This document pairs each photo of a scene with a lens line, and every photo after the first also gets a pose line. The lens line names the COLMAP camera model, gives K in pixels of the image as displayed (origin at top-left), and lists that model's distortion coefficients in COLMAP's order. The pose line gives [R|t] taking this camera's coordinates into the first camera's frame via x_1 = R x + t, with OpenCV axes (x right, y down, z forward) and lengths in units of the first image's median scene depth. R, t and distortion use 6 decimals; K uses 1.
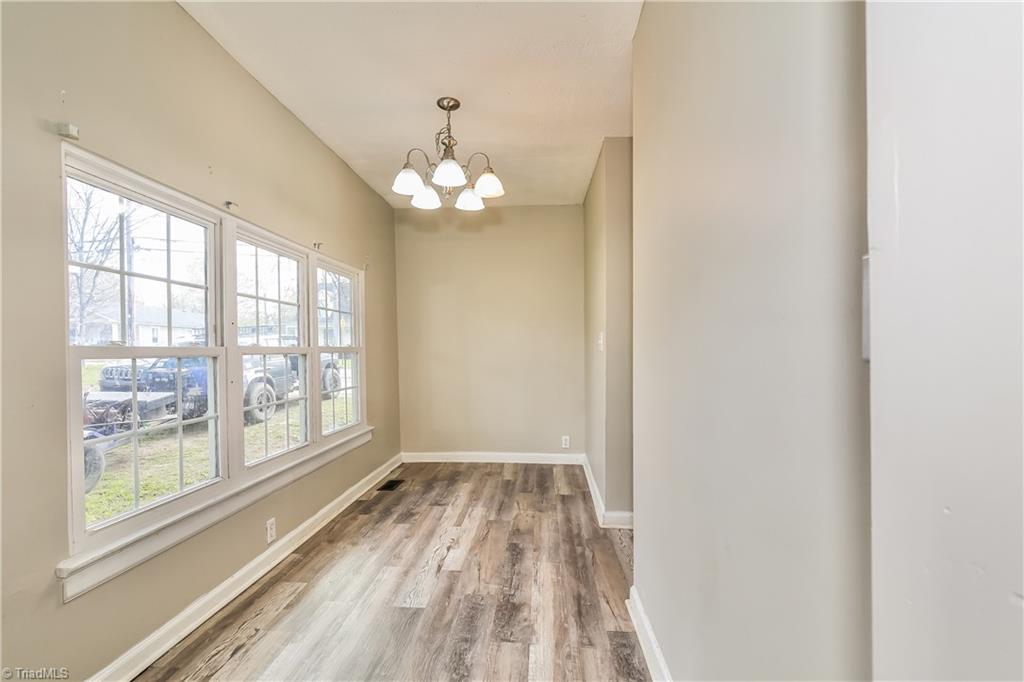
lens RADIAL K [[461.4, 0, 526.0], [0, 461.4, 352.8], [0, 0, 1]] dist [0.000242, 0.000044]
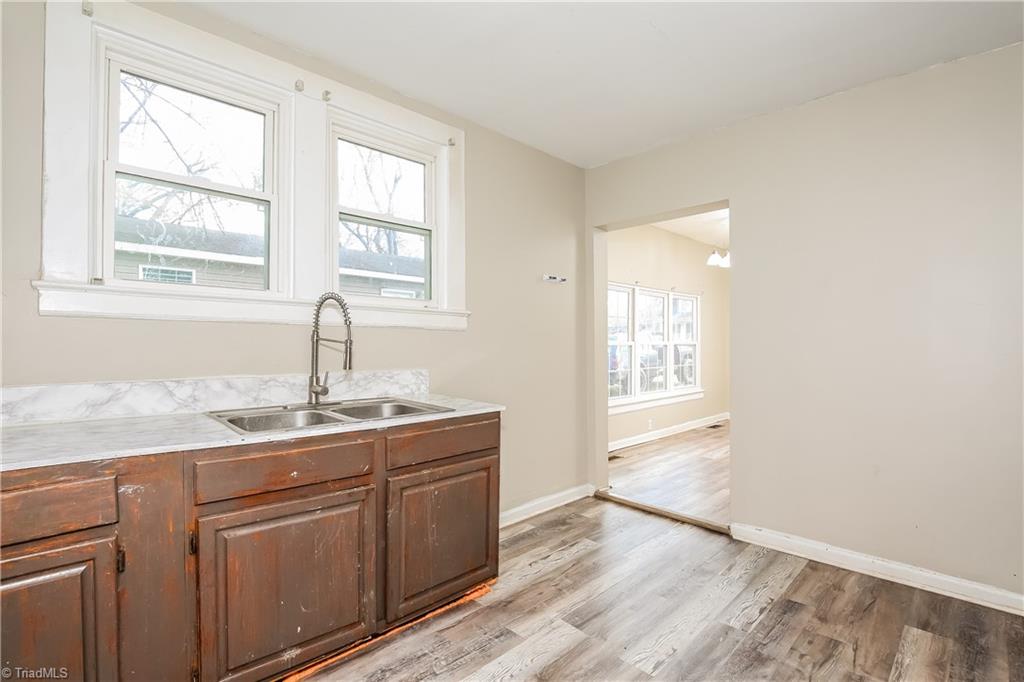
lens RADIAL K [[461.4, 0, 526.0], [0, 461.4, 352.8], [0, 0, 1]] dist [0.000242, 0.000044]
pose [[0.733885, 0.021305, -0.678939, 0.183912], [-0.011231, 0.999752, 0.019232, 0.001323], [0.679180, -0.006489, 0.733943, -0.374300]]
